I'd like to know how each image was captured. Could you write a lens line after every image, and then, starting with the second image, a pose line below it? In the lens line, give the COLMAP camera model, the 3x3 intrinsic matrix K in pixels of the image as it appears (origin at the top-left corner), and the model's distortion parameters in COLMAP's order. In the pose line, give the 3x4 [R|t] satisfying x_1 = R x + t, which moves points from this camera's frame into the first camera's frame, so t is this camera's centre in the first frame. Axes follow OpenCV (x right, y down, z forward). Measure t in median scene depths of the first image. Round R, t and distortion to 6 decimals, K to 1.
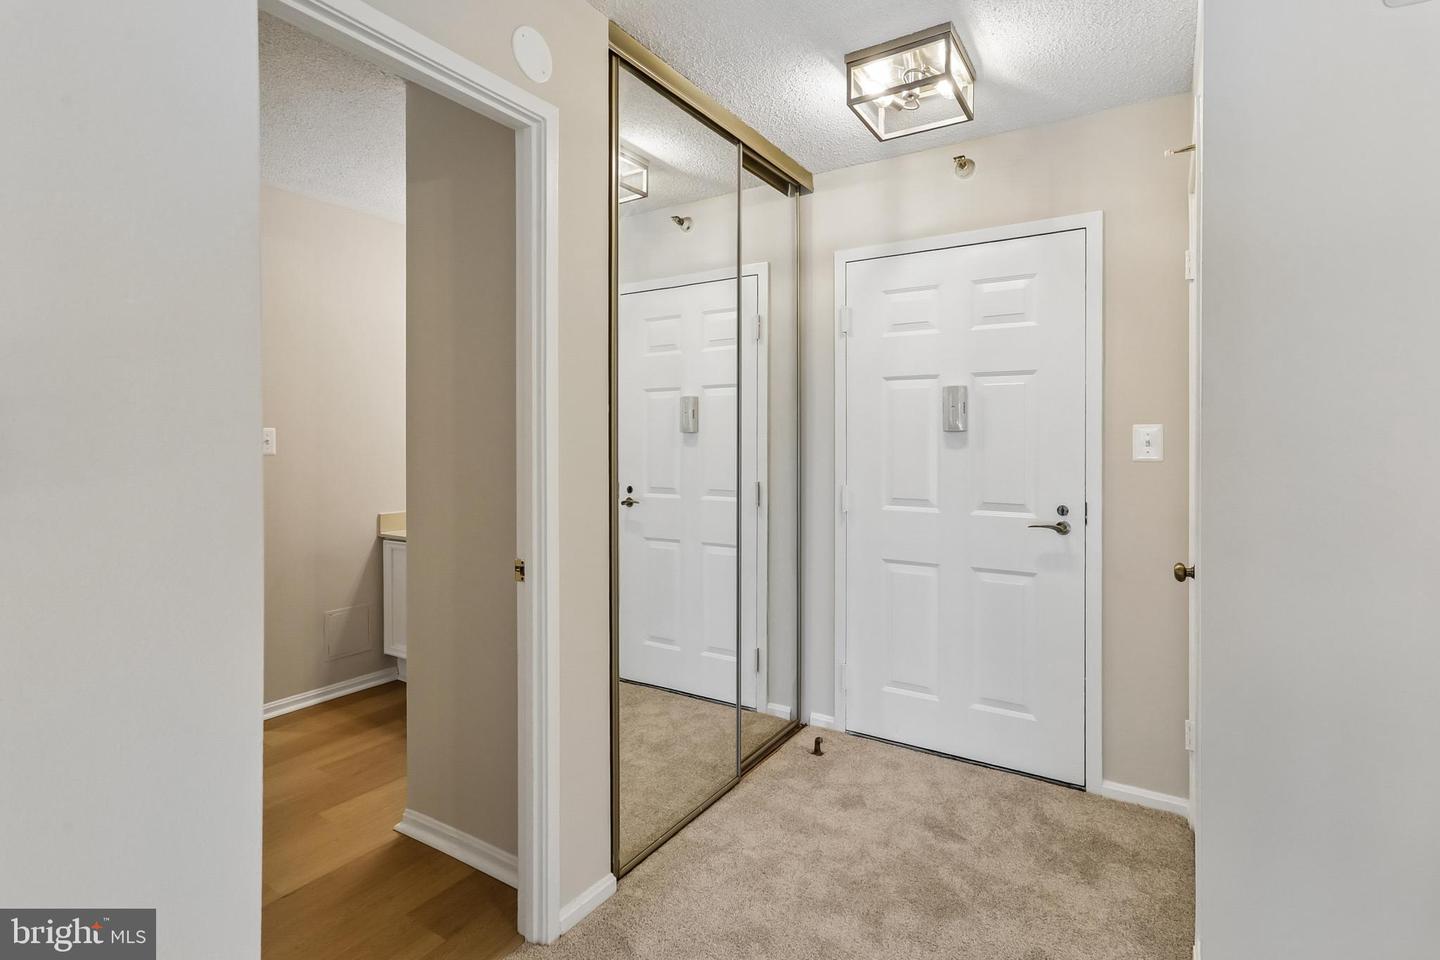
lens RADIAL K [[699.9, 0, 717.8], [0, 699.9, 440.8], [0, 0, 1]] dist [-0.004366, 0.006053]
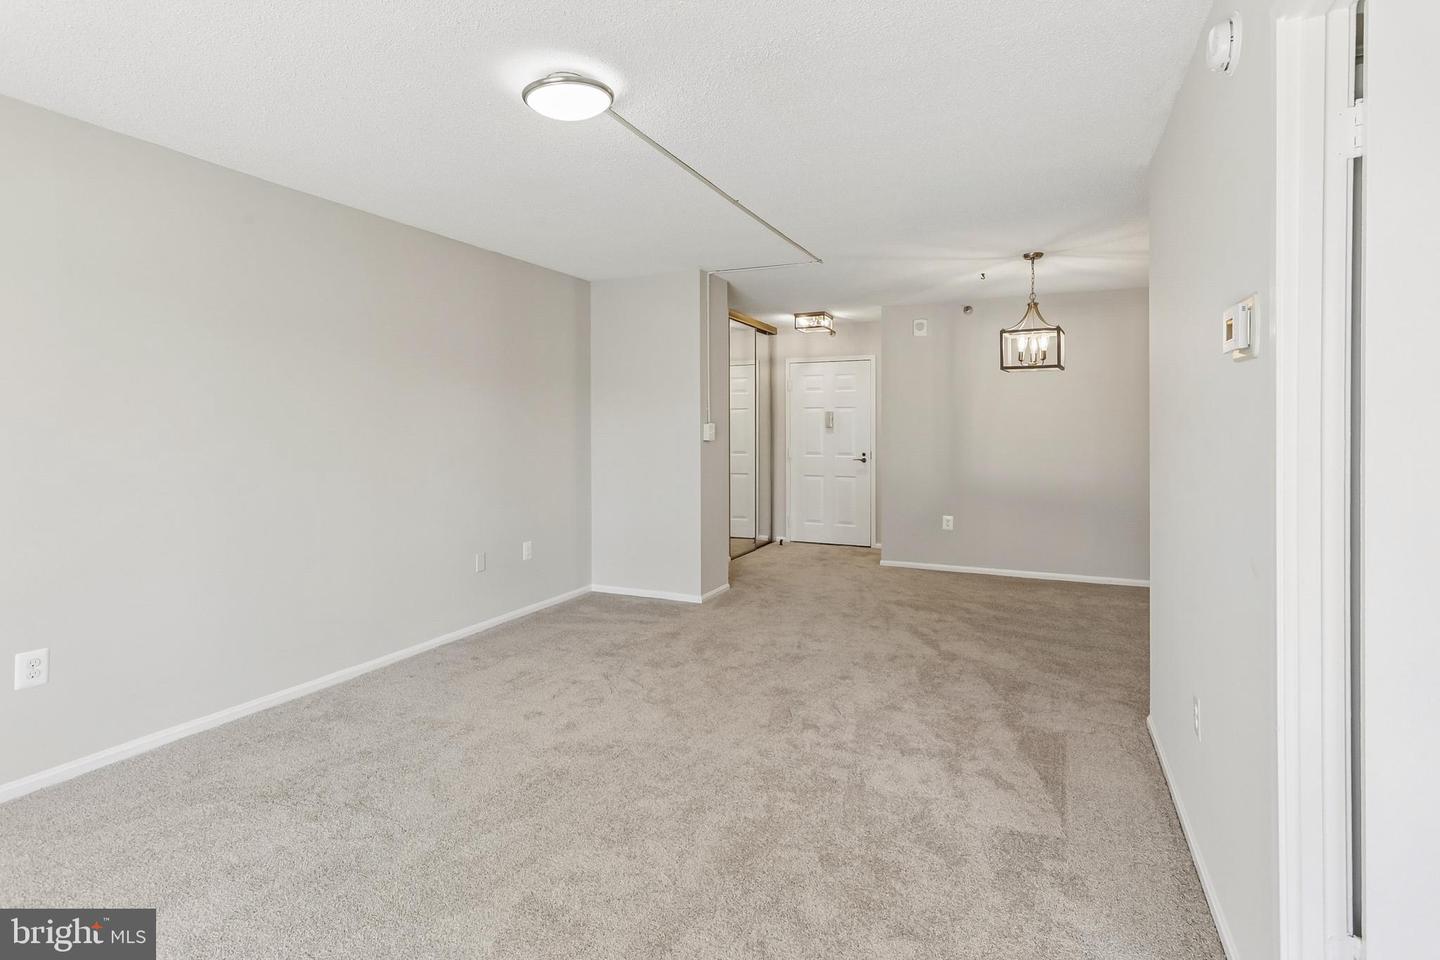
lens RADIAL K [[699.9, 0, 712.9], [0, 699.9, 428.0], [0, 0, 1]] dist [-0.004366, 0.006053]
pose [[0.992735, -0.000579, 0.120320, -0.490176], [0.001142, 0.999989, -0.004604, 0.000811], [-0.120316, 0.004708, 0.992724, -1.837368]]
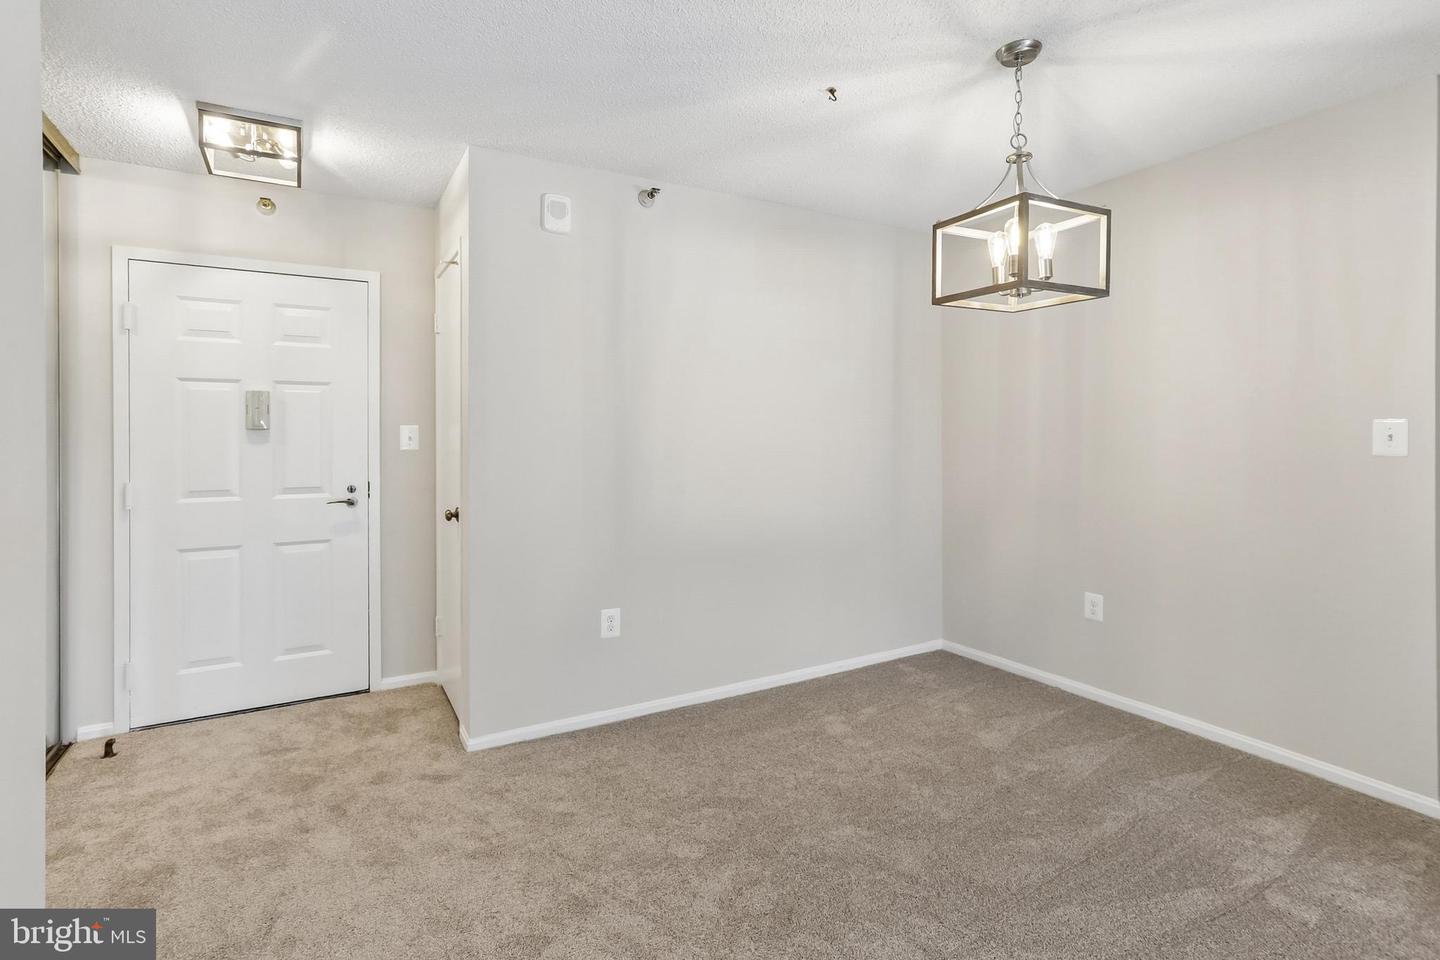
lens RADIAL K [[699.9, 0, 709.8], [0, 699.9, 437.0], [0, 0, 1]] dist [-0.004366, 0.006053]
pose [[0.471055, -0.004756, 0.882091, -0.357605], [0.005801, 0.999981, 0.002293, 0.001074], [-0.882085, 0.004037, 0.471074, -0.230942]]
